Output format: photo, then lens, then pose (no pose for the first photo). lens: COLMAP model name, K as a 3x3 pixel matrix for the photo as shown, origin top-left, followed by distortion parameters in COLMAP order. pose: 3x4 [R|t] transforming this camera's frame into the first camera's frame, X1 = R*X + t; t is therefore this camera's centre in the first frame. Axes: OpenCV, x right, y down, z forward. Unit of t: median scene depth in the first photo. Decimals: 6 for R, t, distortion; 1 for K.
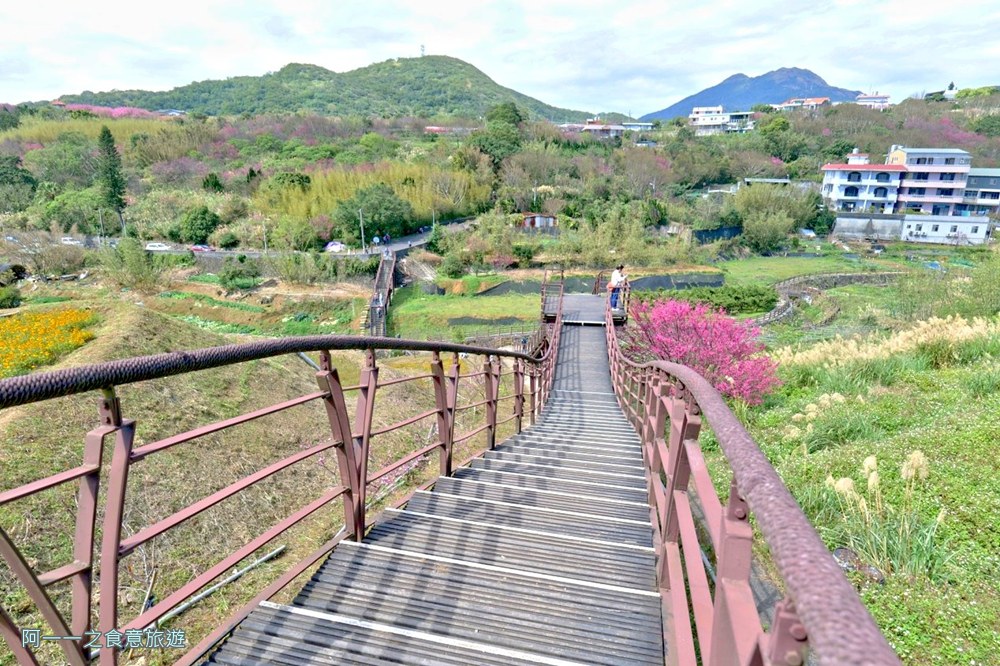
lens RADIAL K [[590.7, 0, 500.4], [0, 590.7, 338.4], [0, 0, 1]] dist [-0.022042, 0.012983]
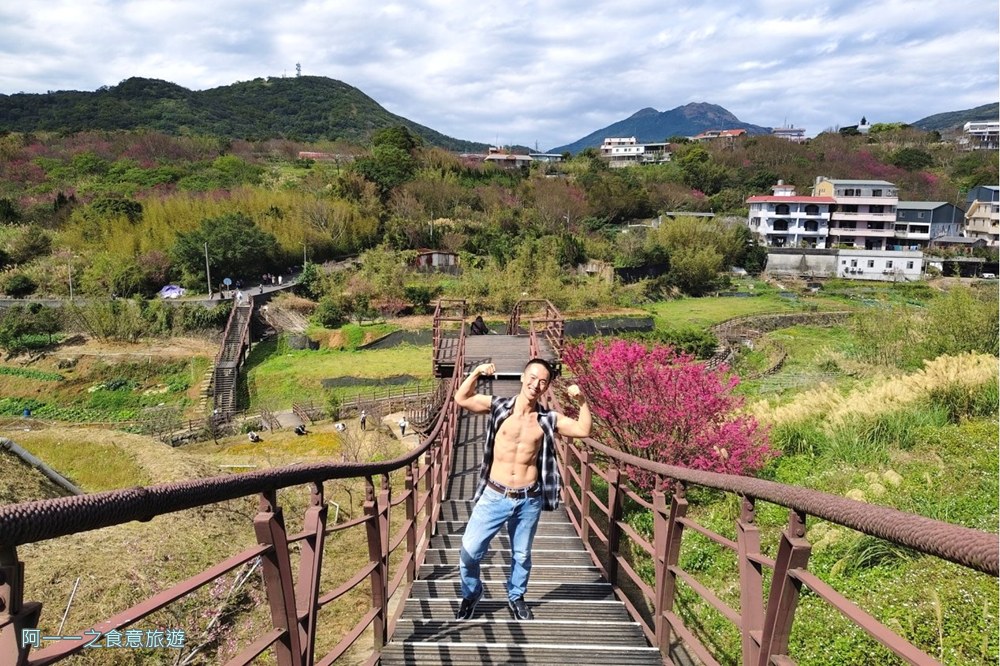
lens RADIAL K [[685.2, 0, 504.4], [0, 685.2, 306.0], [0, 0, 1]] dist [0.051258, -0.054236]
pose [[0.987292, -0.015930, 0.158116, 0.004478], [0.037254, 0.990438, -0.132831, -0.000202], [-0.154489, 0.137034, 0.978445, 0.037534]]
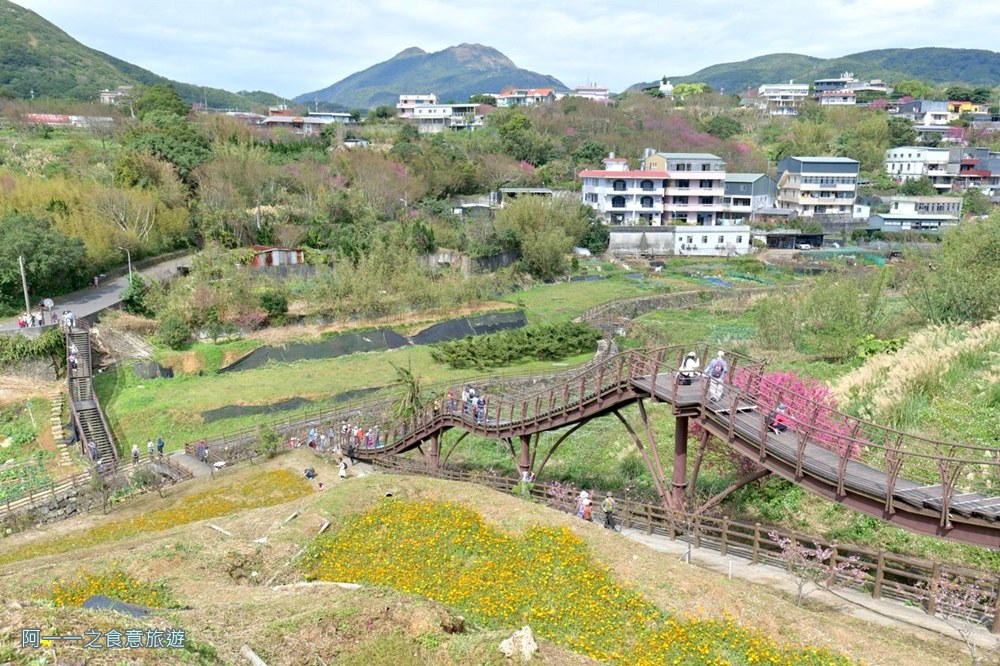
lens RADIAL K [[816.2, 0, 500.0], [0, 816.2, 338.6], [0, 0, 1]] dist [0.009536, -0.005186]
pose [[0.894871, -0.096591, 0.435747, -0.112133], [0.127944, 0.990844, -0.043114, -0.020254], [-0.427593, 0.094333, 0.899036, 0.004218]]
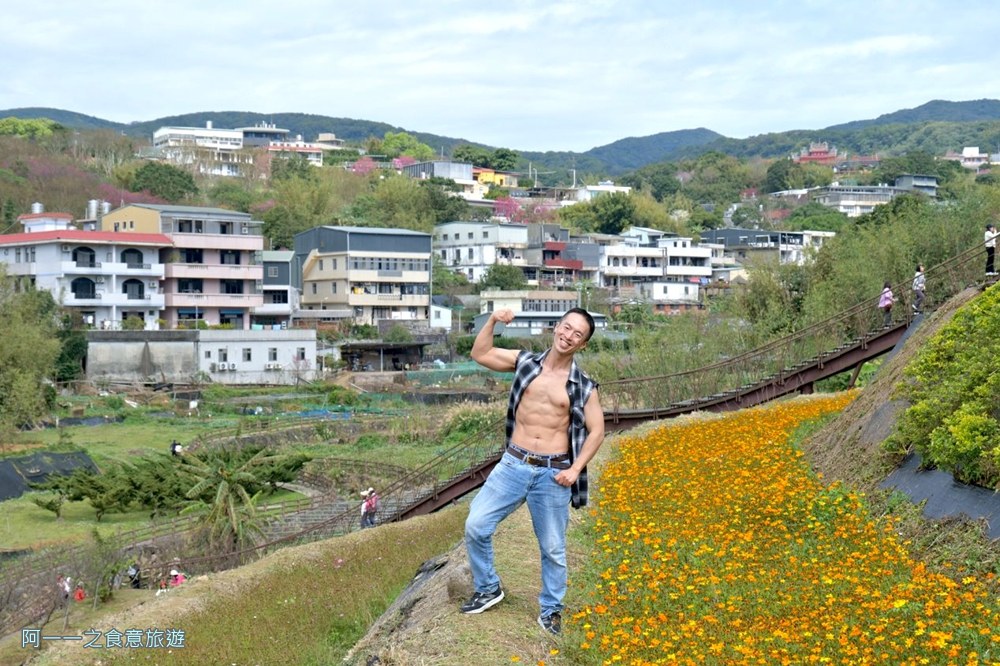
lens RADIAL K [[1666.2, 0, 505.0], [0, 1666.2, 332.0], [0, 0, 1]] dist [-0.025625, 0.000000]
pose [[0.479784, -0.016122, 0.877238, -0.383653], [0.258244, 0.958136, -0.123631, 0.023968], [-0.838521, 0.285858, 0.463863, 0.153948]]
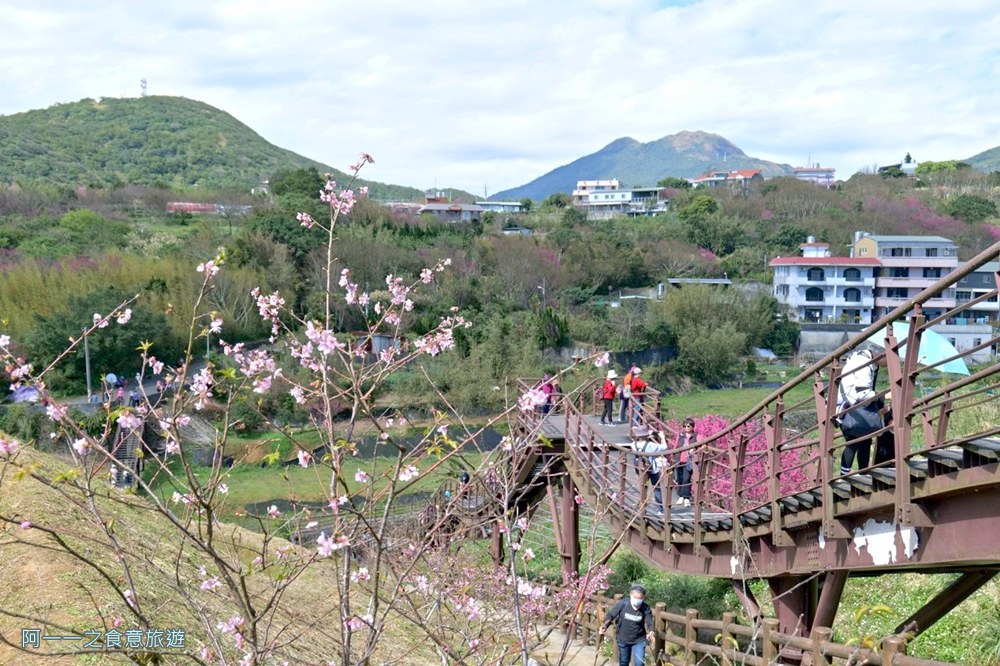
lens RADIAL K [[966.6, 0, 502.3], [0, 966.6, 338.2], [0, 0, 1]] dist [0.007286, 0.000000]
pose [[0.972796, -0.019915, 0.230806, -0.036294], [0.068057, 0.976903, -0.202556, 0.010870], [-0.221441, 0.212754, 0.951683, -0.010562]]
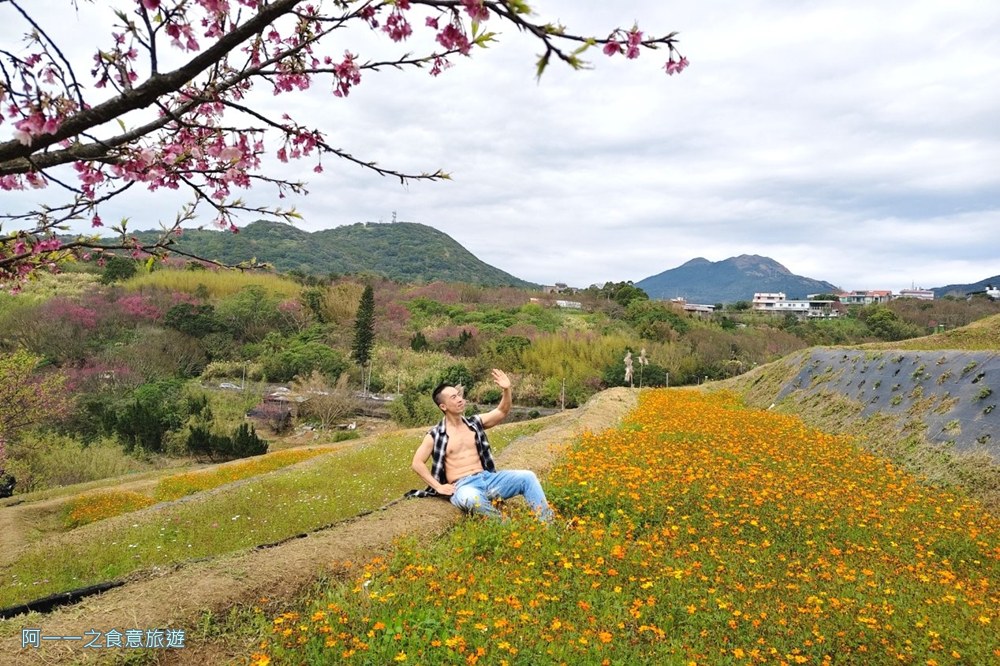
lens RADIAL K [[686.1, 0, 494.0], [0, 686.1, 324.9], [0, 0, 1]] dist [0.037132, -0.003300]
pose [[0.994660, 0.051079, 0.089676, -0.453686], [-0.021734, 0.953117, -0.301820, 0.058818], [-0.100888, 0.298260, 0.949138, -0.138448]]
